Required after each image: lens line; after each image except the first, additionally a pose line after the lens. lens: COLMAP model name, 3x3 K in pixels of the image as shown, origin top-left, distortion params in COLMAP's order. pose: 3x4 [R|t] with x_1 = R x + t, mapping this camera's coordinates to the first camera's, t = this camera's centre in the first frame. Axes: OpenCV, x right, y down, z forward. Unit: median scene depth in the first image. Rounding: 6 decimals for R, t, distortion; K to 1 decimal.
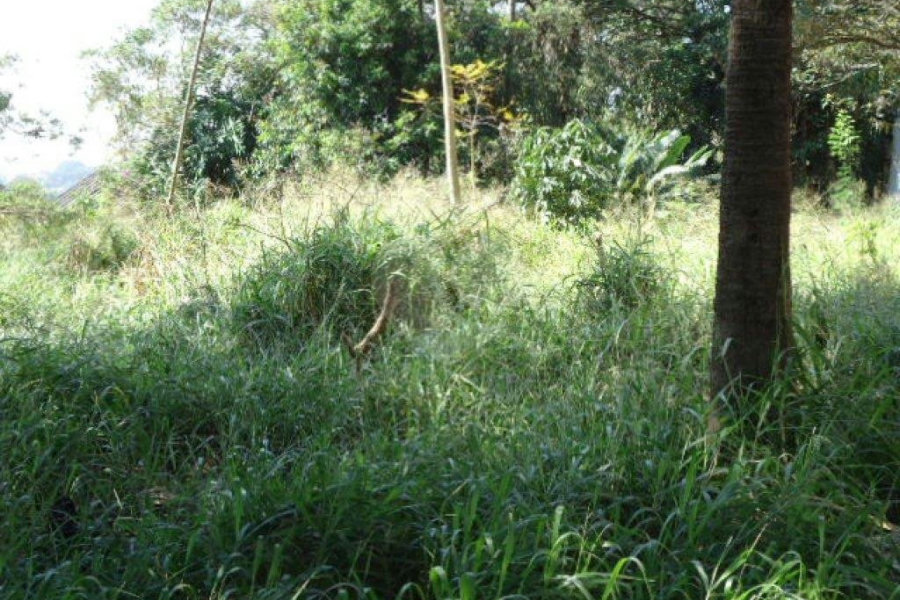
lens RADIAL K [[1221.6, 0, 453.3], [0, 1221.6, 293.4], [0, 0, 1]] dist [-0.001353, 0.000000]
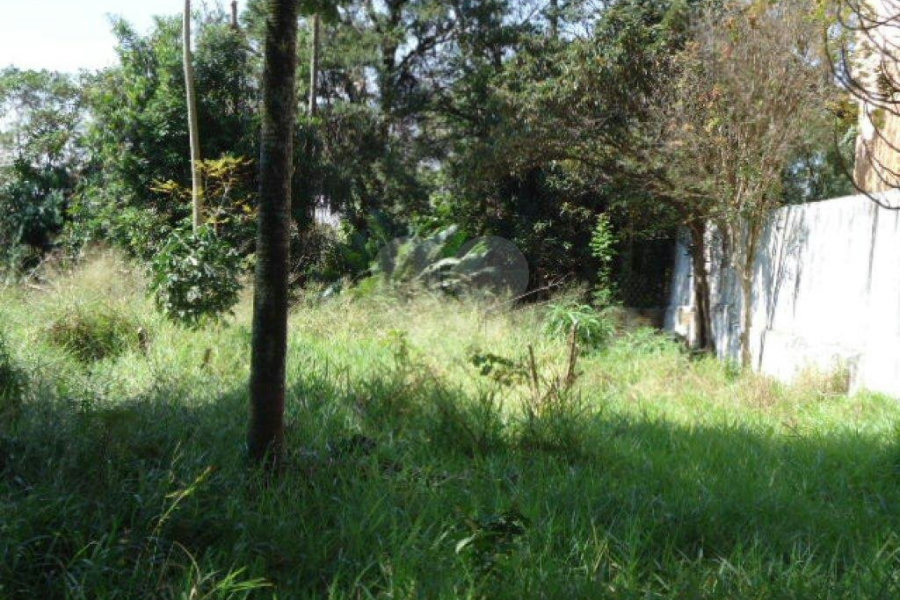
lens RADIAL K [[1221.6, 0, 449.8], [0, 1221.6, 302.0], [0, 0, 1]] dist [-0.001353, 0.000000]
pose [[0.998521, 0.054206, 0.004072, 0.184815], [-0.053958, 0.997453, -0.046639, -0.016271], [-0.006590, 0.046351, 0.998903, -0.075730]]
